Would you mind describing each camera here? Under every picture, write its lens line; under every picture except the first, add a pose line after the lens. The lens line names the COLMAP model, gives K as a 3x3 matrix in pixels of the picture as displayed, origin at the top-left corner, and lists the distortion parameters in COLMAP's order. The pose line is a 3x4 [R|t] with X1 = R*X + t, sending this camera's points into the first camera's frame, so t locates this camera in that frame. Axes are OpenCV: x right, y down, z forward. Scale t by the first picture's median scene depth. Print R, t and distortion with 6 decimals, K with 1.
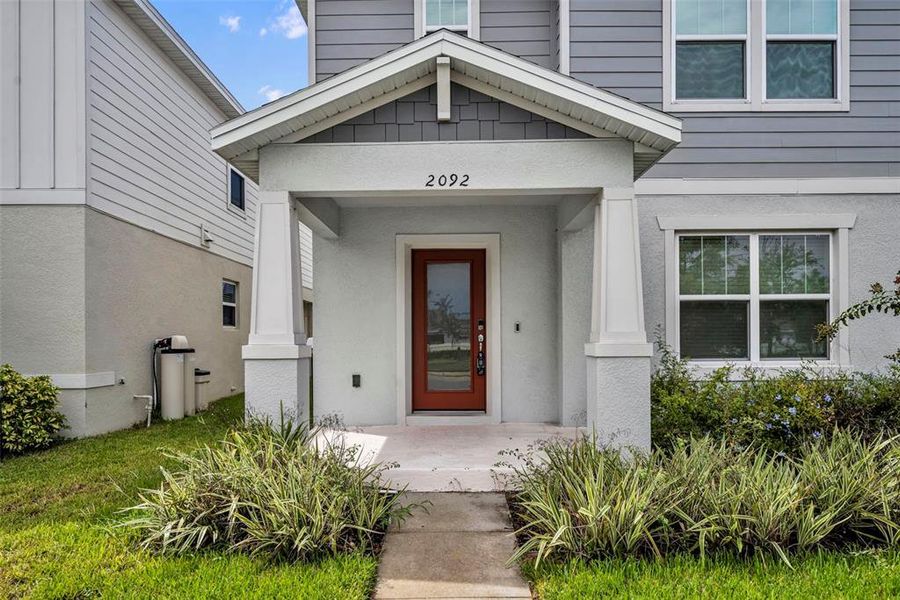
lens RADIAL K [[612.7, 0, 451.1], [0, 612.7, 334.5], [0, 0, 1]] dist [-0.008347, 0.001609]
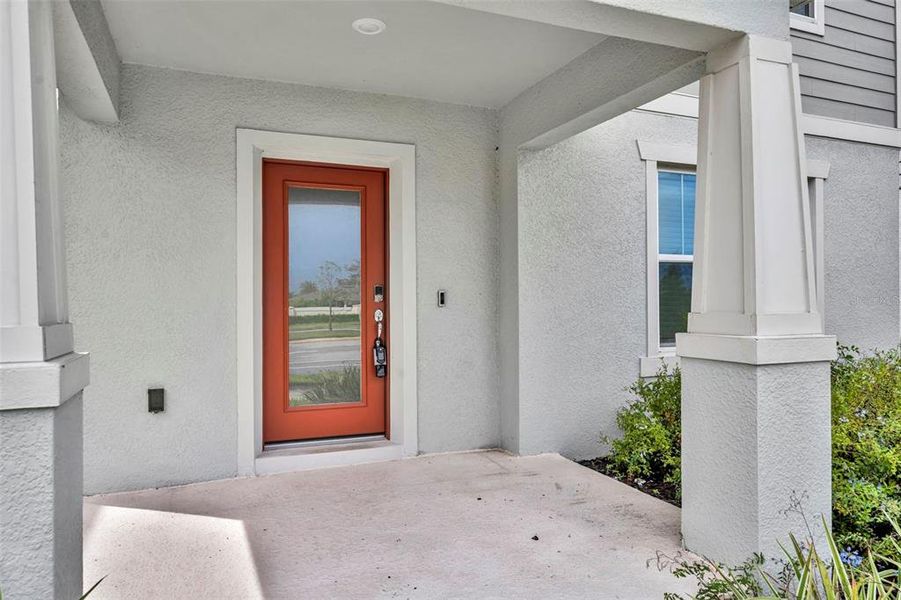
lens RADIAL K [[613.4, 0, 449.8], [0, 613.4, 299.5], [0, 0, 1]] dist [-0.008347, 0.001609]
pose [[0.925255, 0.001578, 0.379343, -0.120077], [-0.001529, 0.999999, -0.000431, -0.010284], [-0.379343, -0.000181, 0.925256, 0.419353]]
